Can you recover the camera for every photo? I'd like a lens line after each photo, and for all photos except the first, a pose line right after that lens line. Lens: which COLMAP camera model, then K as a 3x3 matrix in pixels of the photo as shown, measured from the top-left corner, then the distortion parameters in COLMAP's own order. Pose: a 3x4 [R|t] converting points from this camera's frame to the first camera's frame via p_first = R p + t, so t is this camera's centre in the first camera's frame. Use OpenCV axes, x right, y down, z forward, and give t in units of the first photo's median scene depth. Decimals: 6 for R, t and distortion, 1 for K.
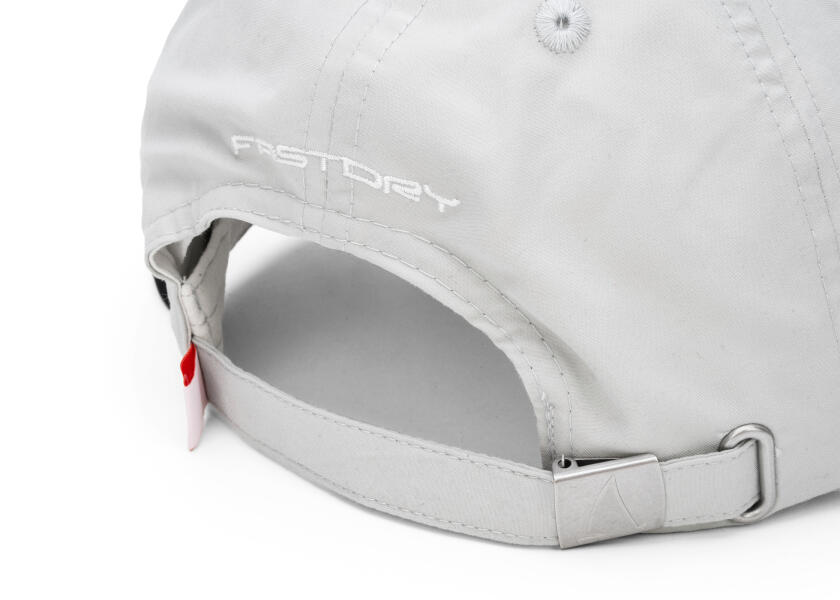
lens RADIAL K [[2787.4, 0, 420.0], [0, 2787.4, 300.0], [0, 0, 1]] dist [-0.033821, -12.333520]
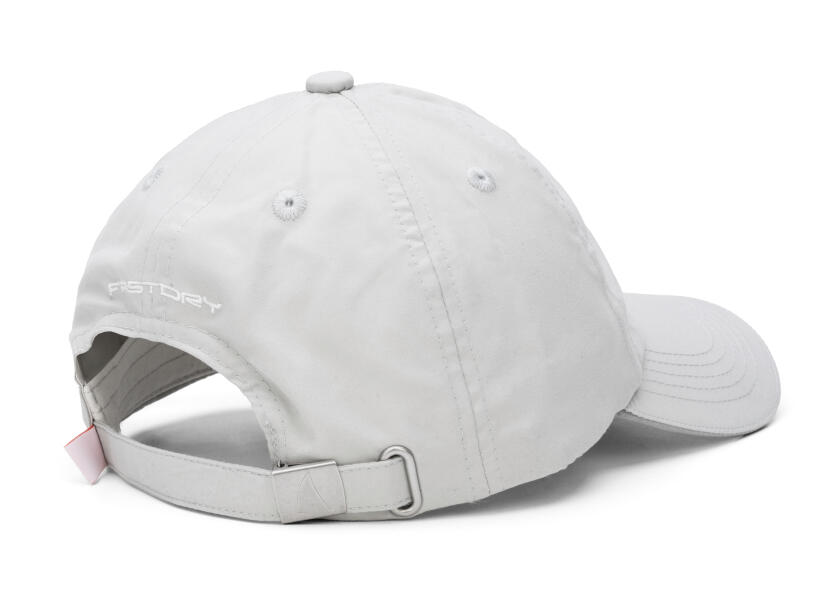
lens RADIAL K [[2787.4, 0, 420.0], [0, 2787.4, 300.0], [0, 0, 1]] dist [-0.033821, -12.333520]
pose [[0.992644, 0.010038, -0.120655, 0.329773], [-0.035887, 0.976167, -0.214035, 0.311393], [0.115630, 0.216790, 0.969346, -0.602081]]
